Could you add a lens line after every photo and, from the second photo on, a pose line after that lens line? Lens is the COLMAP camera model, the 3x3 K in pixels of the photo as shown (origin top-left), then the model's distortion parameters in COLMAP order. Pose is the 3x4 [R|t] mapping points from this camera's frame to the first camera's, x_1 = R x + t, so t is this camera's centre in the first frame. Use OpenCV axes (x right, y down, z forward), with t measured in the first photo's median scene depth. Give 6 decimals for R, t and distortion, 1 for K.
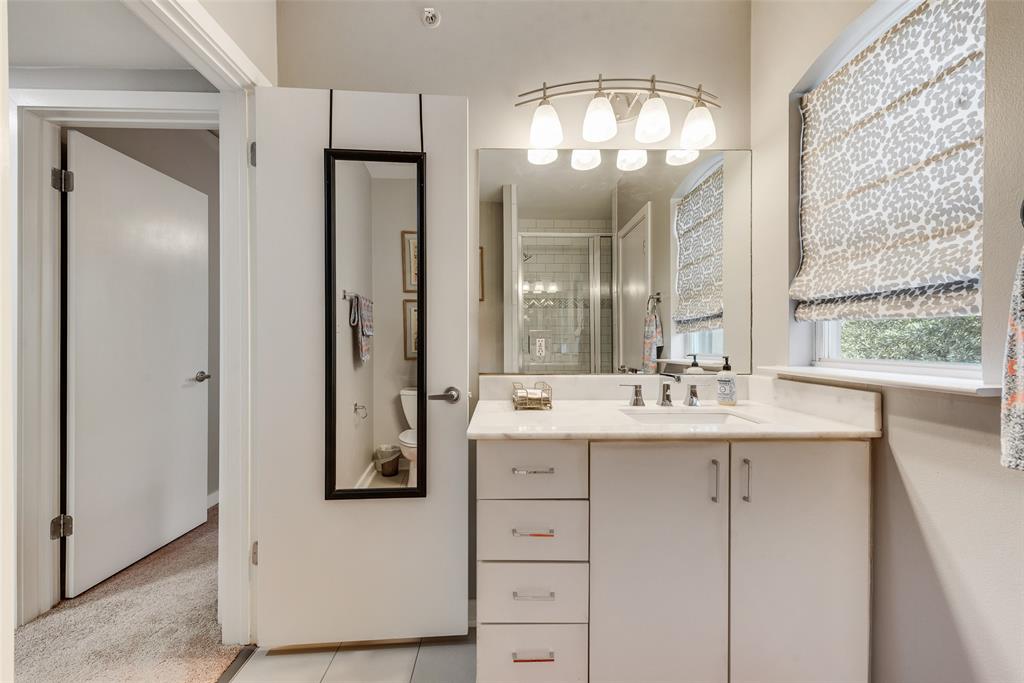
lens RADIAL K [[402.1, 0, 511.7], [0, 402.1, 344.1], [0, 0, 1]] dist [0.000282, 0.000102]
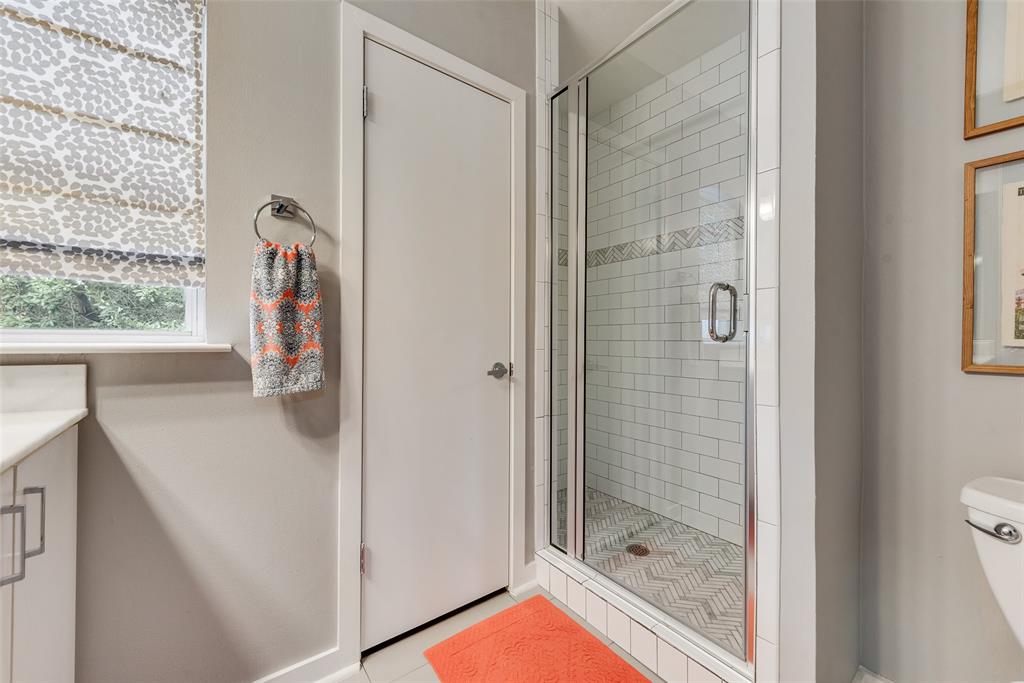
lens RADIAL K [[402.1, 0, 511.0], [0, 402.1, 338.9], [0, 0, 1]] dist [0.000282, 0.000102]
pose [[-0.578728, 0.004956, 0.815505, -0.332180], [0.001254, 0.999986, -0.005187, 0.077124], [-0.815519, -0.001979, -0.578726, 0.803927]]
